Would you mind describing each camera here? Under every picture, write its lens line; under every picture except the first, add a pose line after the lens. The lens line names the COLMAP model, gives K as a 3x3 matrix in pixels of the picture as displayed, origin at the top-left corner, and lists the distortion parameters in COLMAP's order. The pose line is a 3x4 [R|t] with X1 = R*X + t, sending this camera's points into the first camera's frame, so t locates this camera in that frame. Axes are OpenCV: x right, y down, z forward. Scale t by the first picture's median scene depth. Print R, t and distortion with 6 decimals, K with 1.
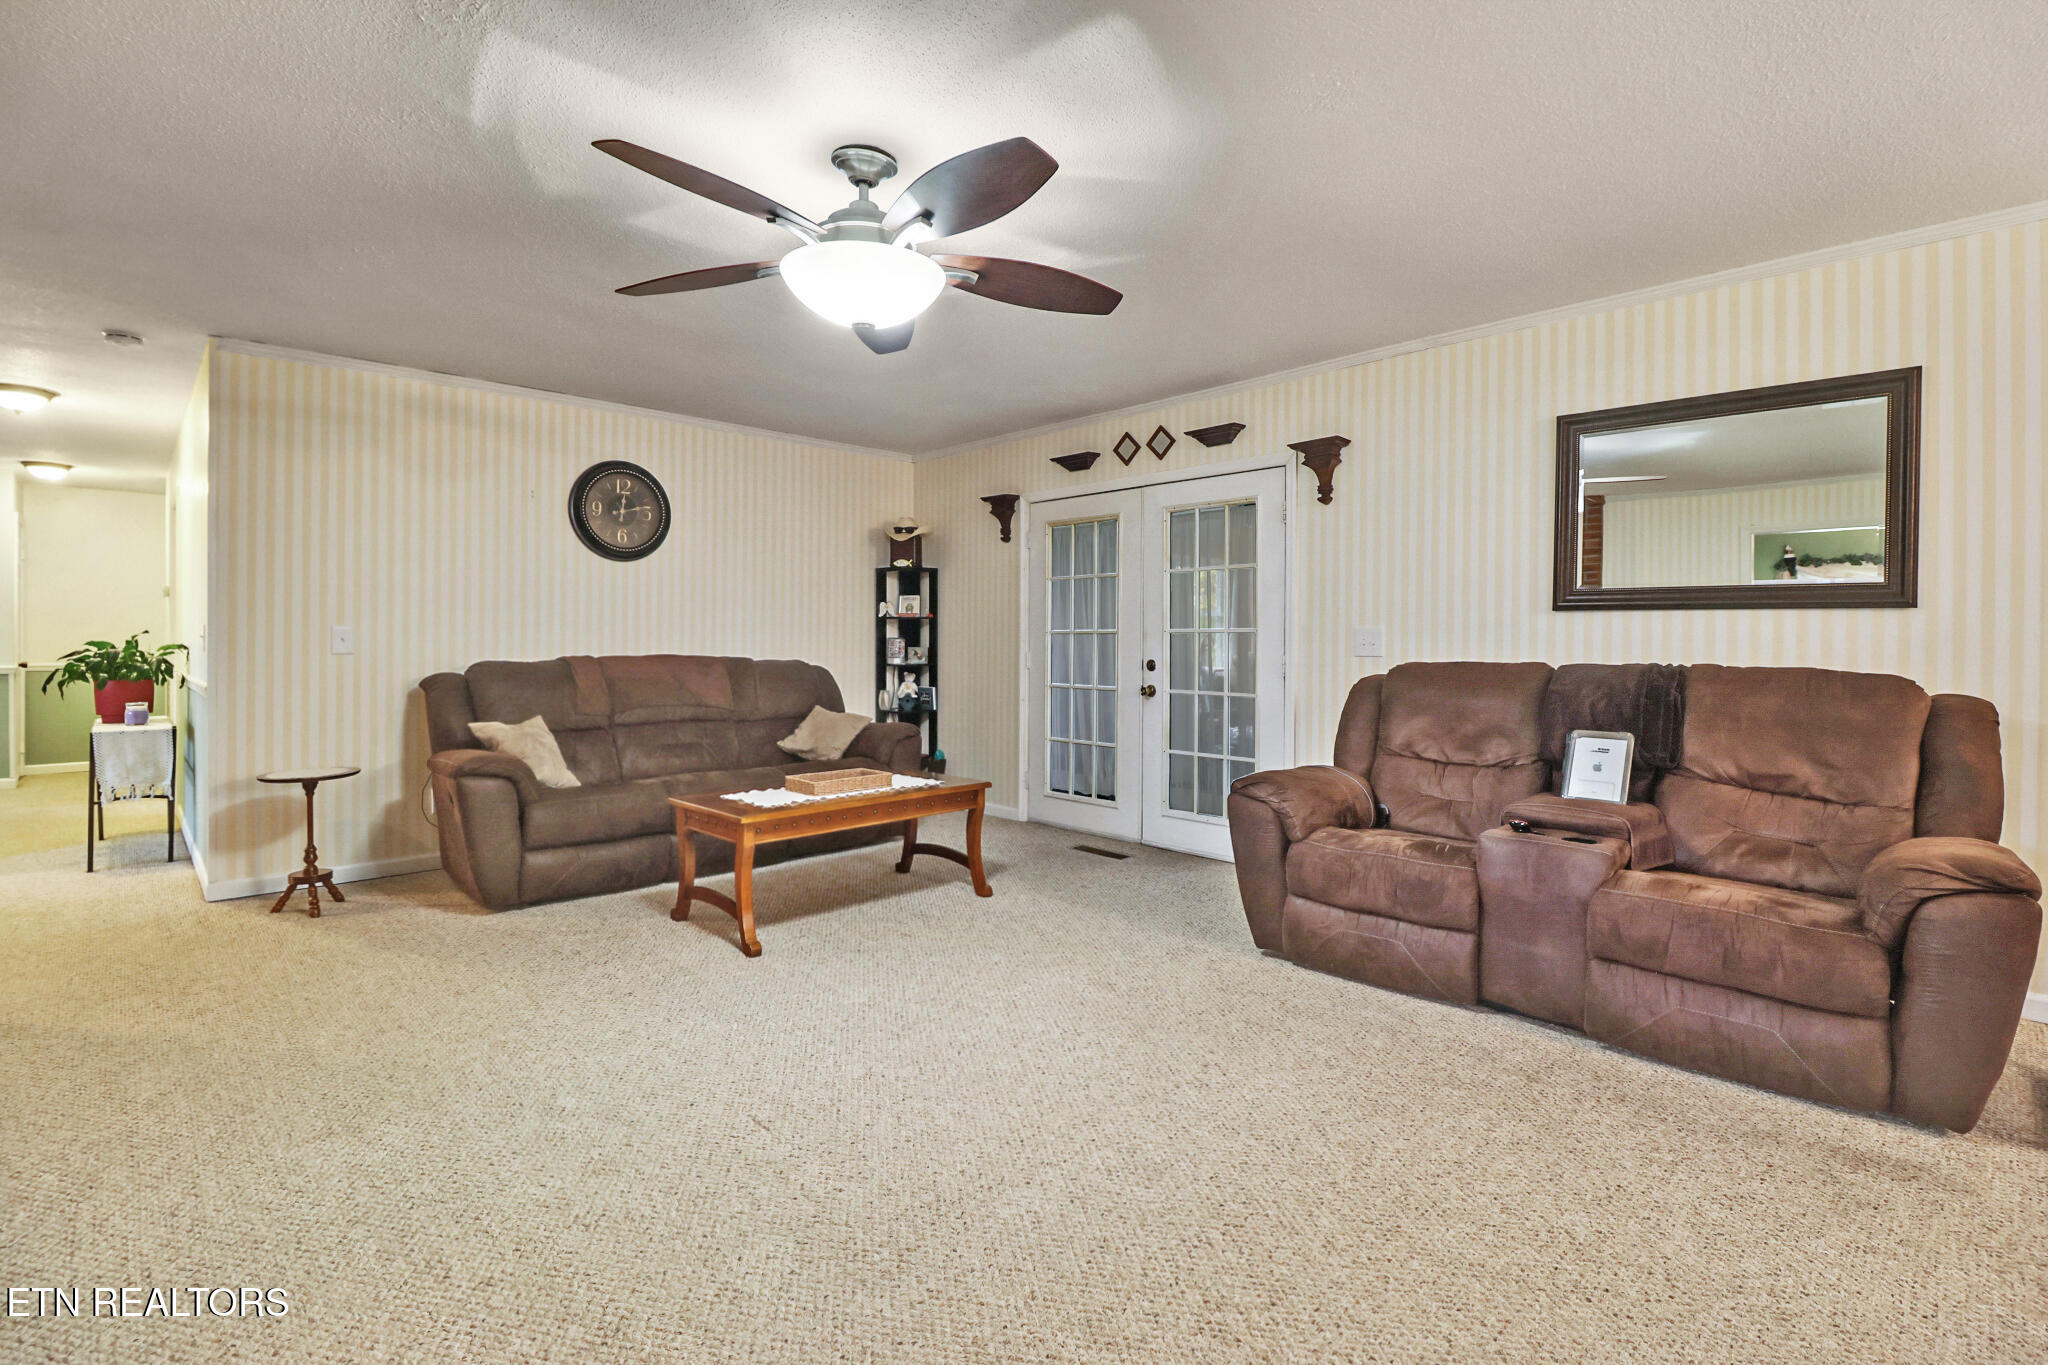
lens RADIAL K [[953.4, 0, 1025.7], [0, 953.4, 665.3], [0, 0, 1]] dist [-0.014655, -0.001334]
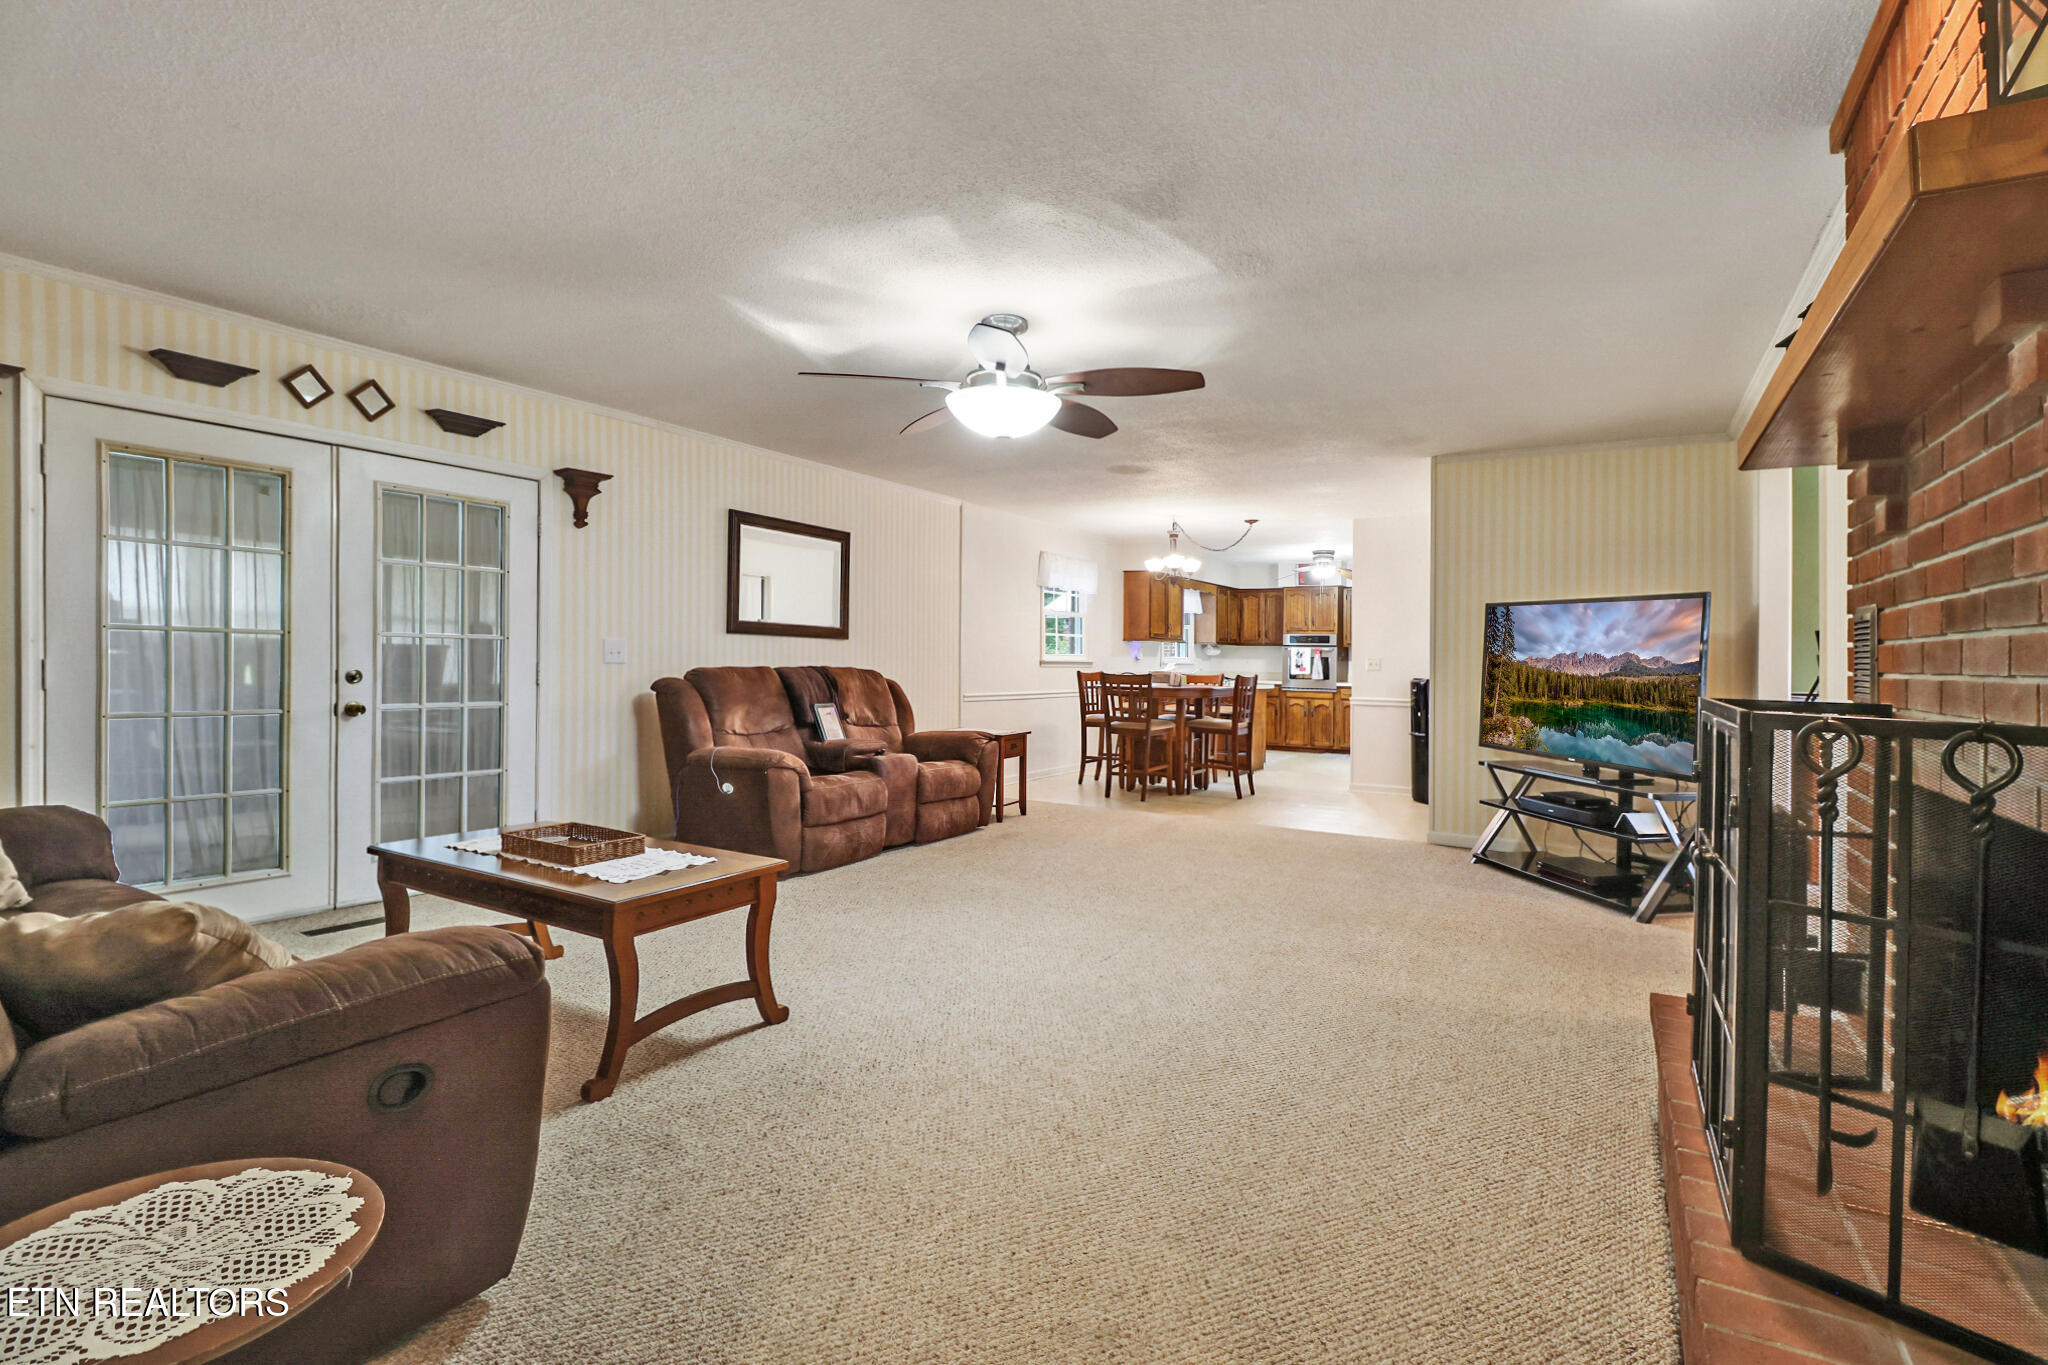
lens RADIAL K [[953.4, 0, 1041.1], [0, 953.4, 673.6], [0, 0, 1]] dist [-0.014655, -0.001334]
pose [[-0.268849, -0.020632, 0.962961, -0.804099], [0.005422, 0.999722, 0.022934, -0.017968], [-0.963167, 0.011387, -0.268662, 0.686342]]
